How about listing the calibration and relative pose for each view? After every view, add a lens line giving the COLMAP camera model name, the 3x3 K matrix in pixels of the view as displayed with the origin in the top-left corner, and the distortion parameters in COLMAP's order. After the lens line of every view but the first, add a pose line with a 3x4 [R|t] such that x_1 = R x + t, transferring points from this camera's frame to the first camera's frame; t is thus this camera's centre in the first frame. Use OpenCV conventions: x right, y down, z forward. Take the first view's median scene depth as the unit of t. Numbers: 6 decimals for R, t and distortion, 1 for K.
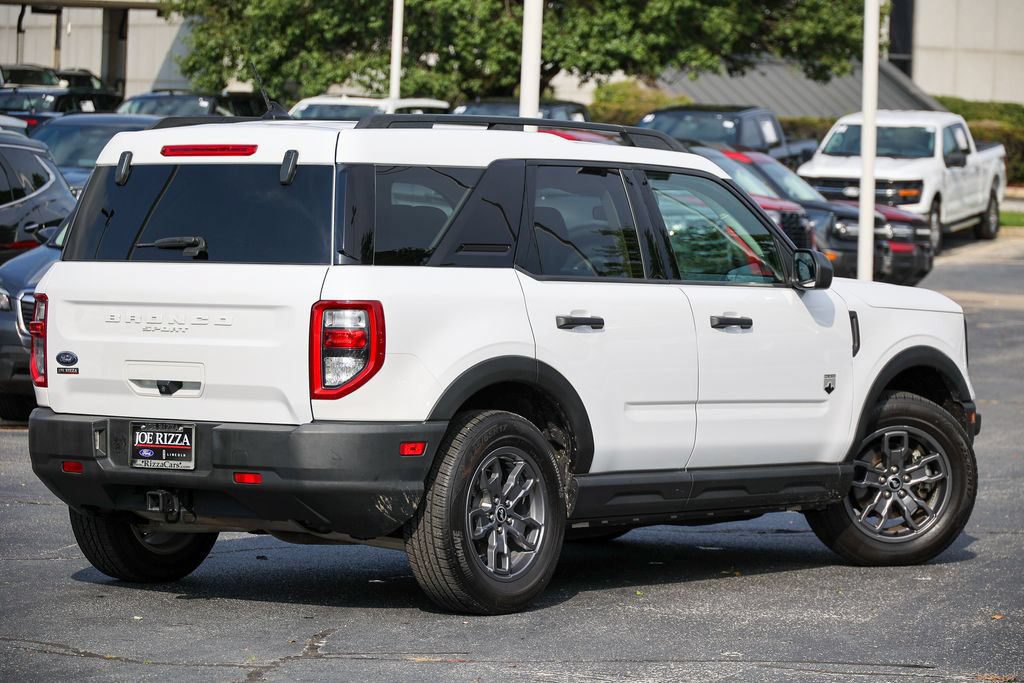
lens RADIAL K [[3385.9, 0, 512.0], [0, 3385.9, 341.5], [0, 0, 1]] dist [0.000765, -0.159467]
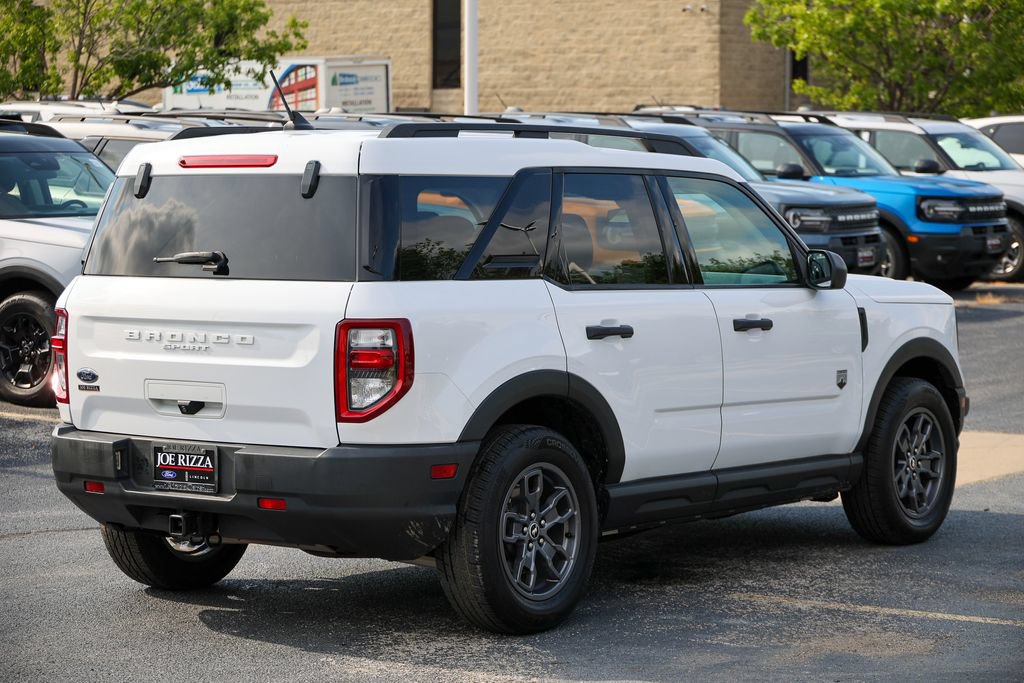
lens RADIAL K [[1886.5, 0, 511.3], [0, 1886.5, 318.5], [0, 0, 1]] dist [0.030820, 0.063799]
pose [[0.999635, -0.013235, 0.023541, -0.021840], [0.012347, 0.999221, 0.037482, -0.030976], [-0.024019, -0.037178, 0.999020, 0.457938]]
